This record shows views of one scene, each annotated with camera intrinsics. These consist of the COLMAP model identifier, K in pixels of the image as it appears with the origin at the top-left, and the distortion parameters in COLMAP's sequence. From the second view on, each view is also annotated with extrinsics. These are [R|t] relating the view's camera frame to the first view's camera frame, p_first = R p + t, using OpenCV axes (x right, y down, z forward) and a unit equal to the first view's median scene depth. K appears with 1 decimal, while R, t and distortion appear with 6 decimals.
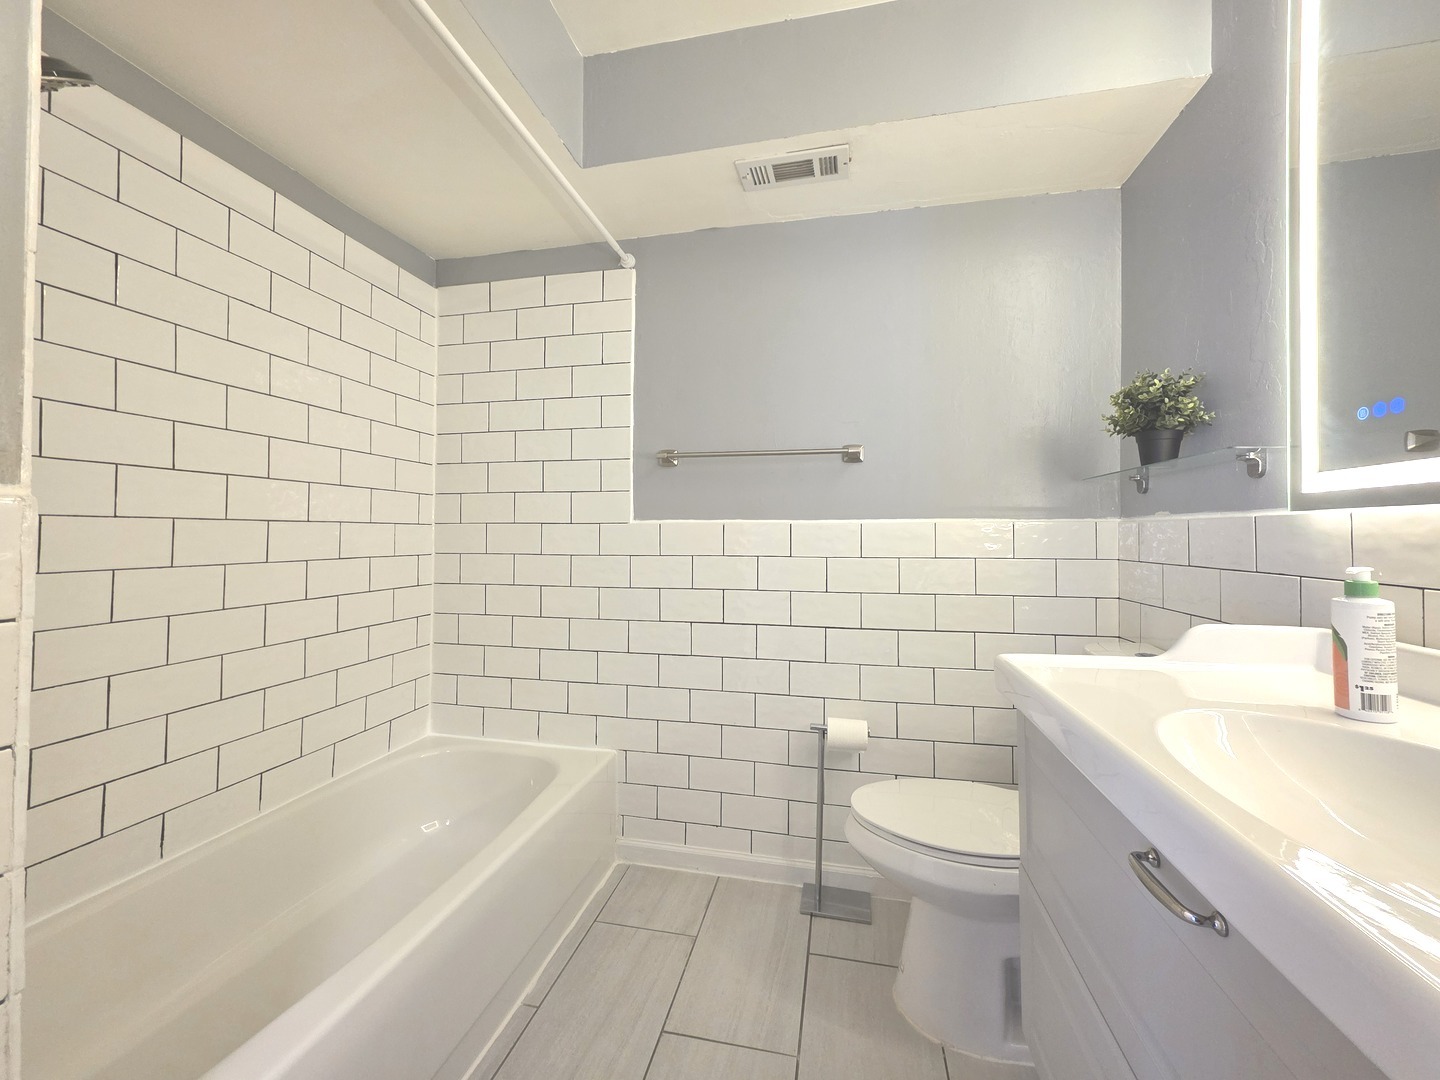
lens RADIAL K [[573.5, 0, 719.5], [0, 573.5, 521.6], [0, 0, 1]] dist [-0.001516, 0.000255]
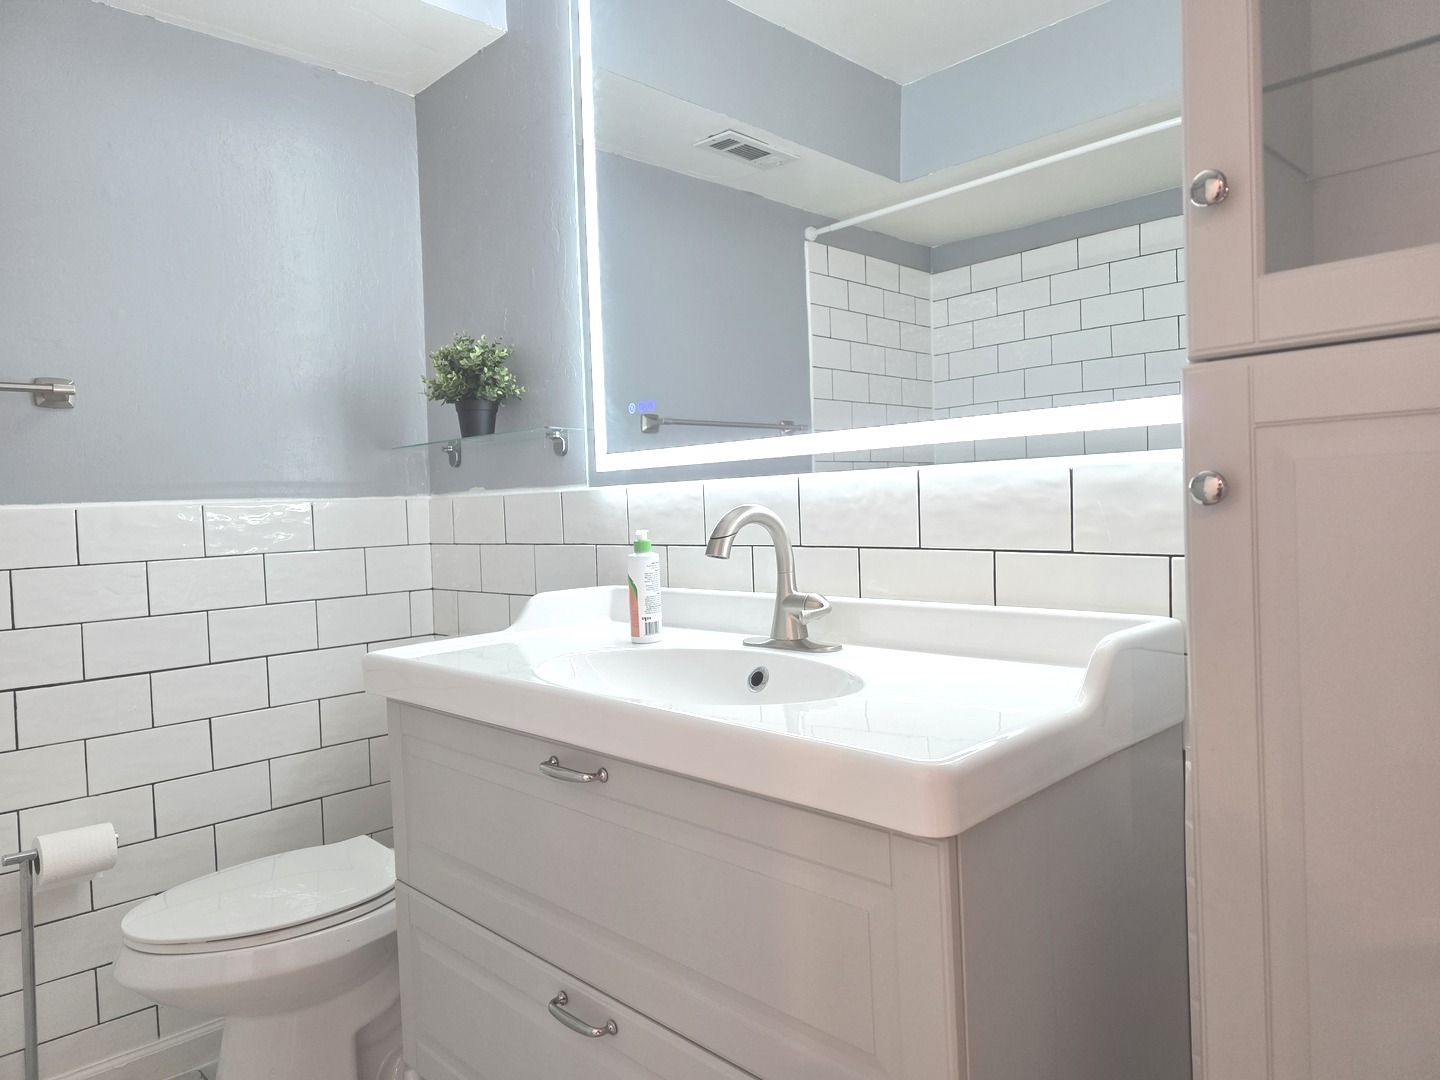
lens RADIAL K [[964.5, 0, 723.1], [0, 964.5, 534.9], [0, 0, 1]] dist [0.088529, -0.090000]
pose [[0.555949, -0.048981, 0.829772, -0.293433], [0.021117, 0.998772, 0.044809, -0.002532], [-0.830948, -0.007390, 0.556301, -0.186944]]
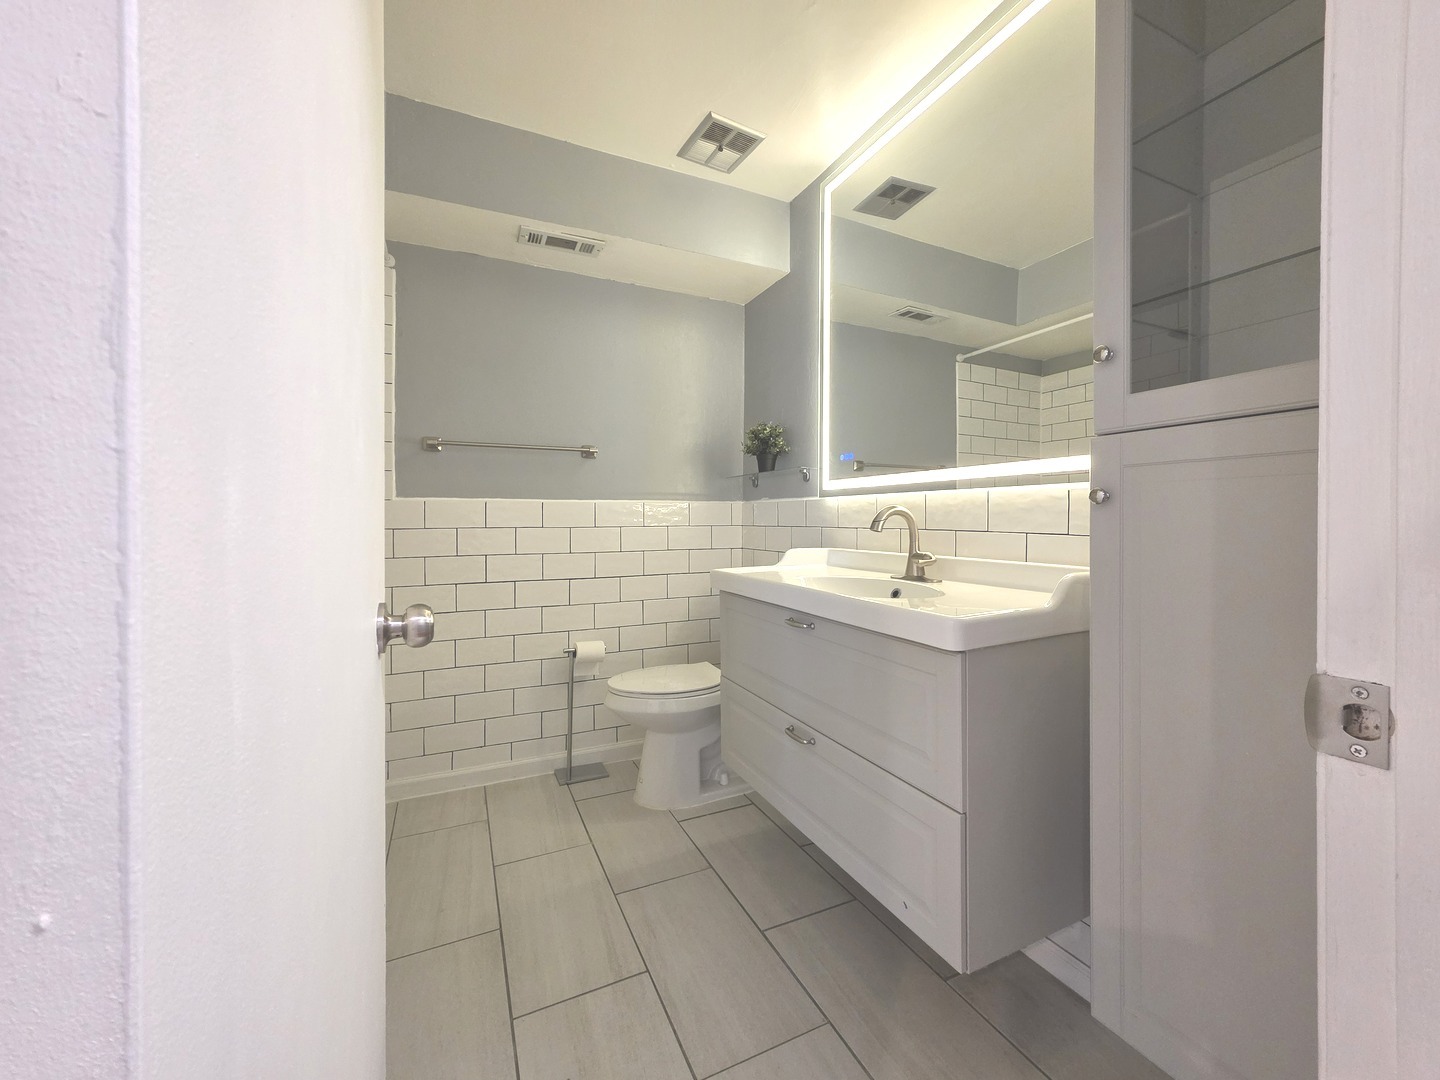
lens RADIAL K [[573.5, 0, 719.5], [0, 573.5, 521.6], [0, 0, 1]] dist [-0.001516, 0.000255]
pose [[0.797827, -0.007072, 0.602845, -0.433858], [-0.008319, 0.999707, 0.022738, 0.018369], [-0.602829, -0.023156, 0.797535, -0.361626]]
